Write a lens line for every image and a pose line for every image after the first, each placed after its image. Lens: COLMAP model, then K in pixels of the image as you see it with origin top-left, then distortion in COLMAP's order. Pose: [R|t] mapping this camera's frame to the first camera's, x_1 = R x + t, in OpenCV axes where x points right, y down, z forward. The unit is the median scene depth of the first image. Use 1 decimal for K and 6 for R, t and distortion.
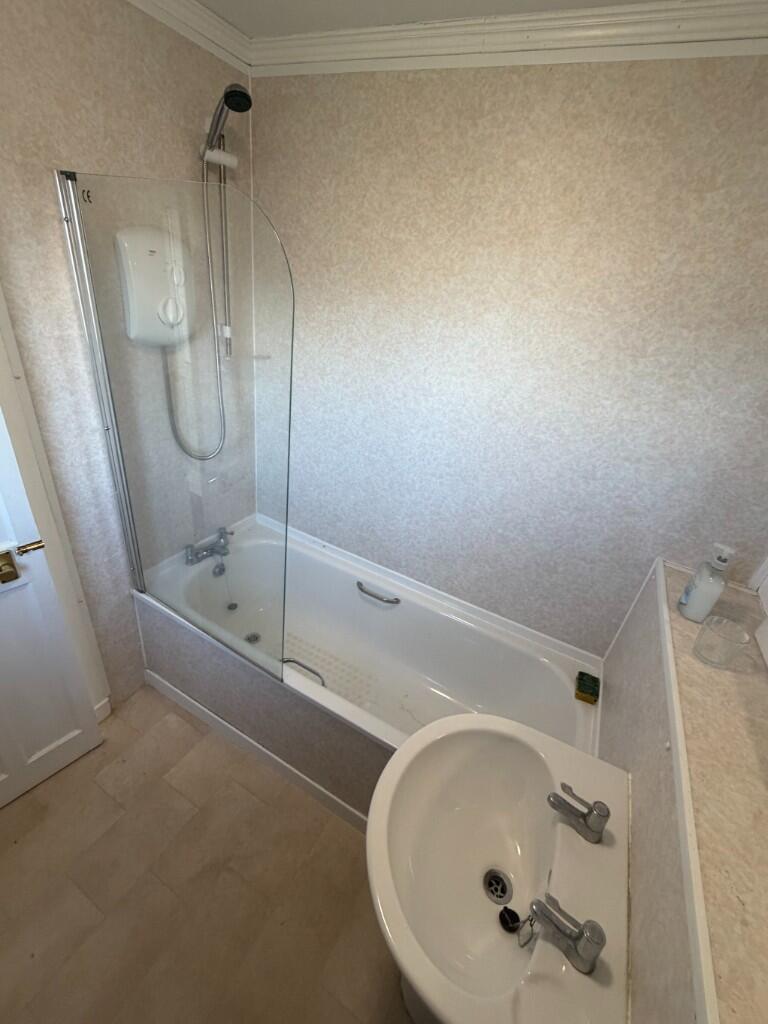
lens RADIAL K [[402.1, 0, 386.5], [0, 402.1, 518.1], [0, 0, 1]] dist [-0.000860, 0.000216]
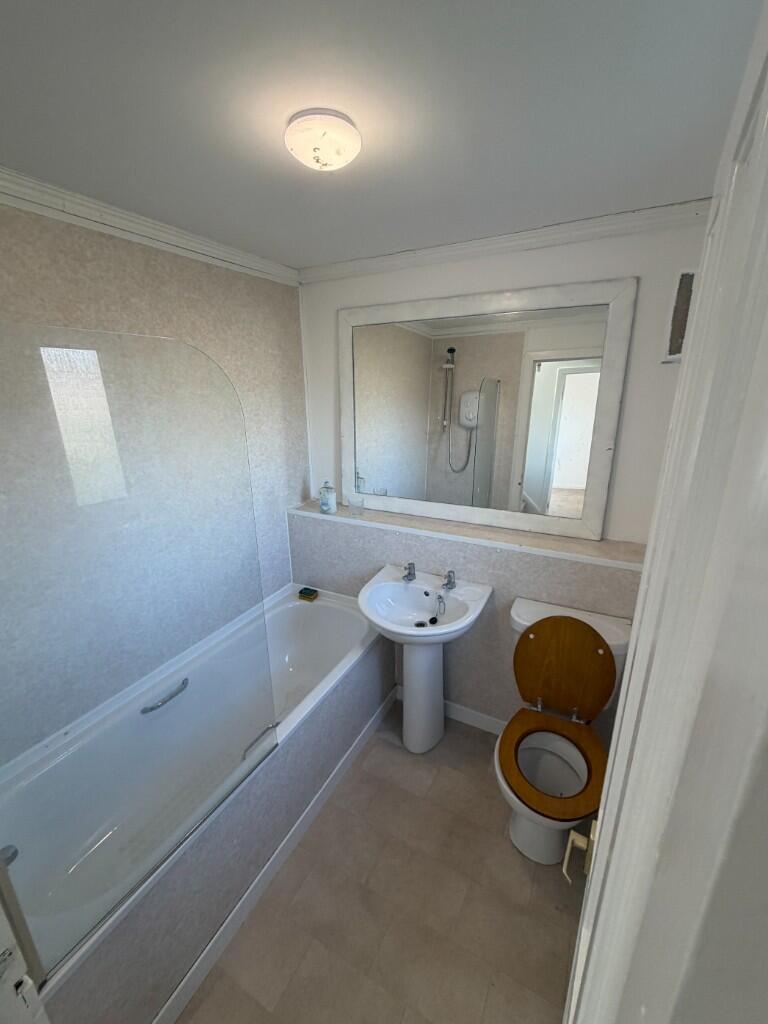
lens RADIAL K [[412.9, 0, 384.0], [0, 412.9, 512.0], [0, 0, 1]] dist [-0.001360, -0.000033]
pose [[0.009426, -0.440968, 0.897474, -0.859059], [0.486263, 0.786269, 0.381221, -0.333752], [-0.873762, 0.432815, 0.221837, 0.209147]]
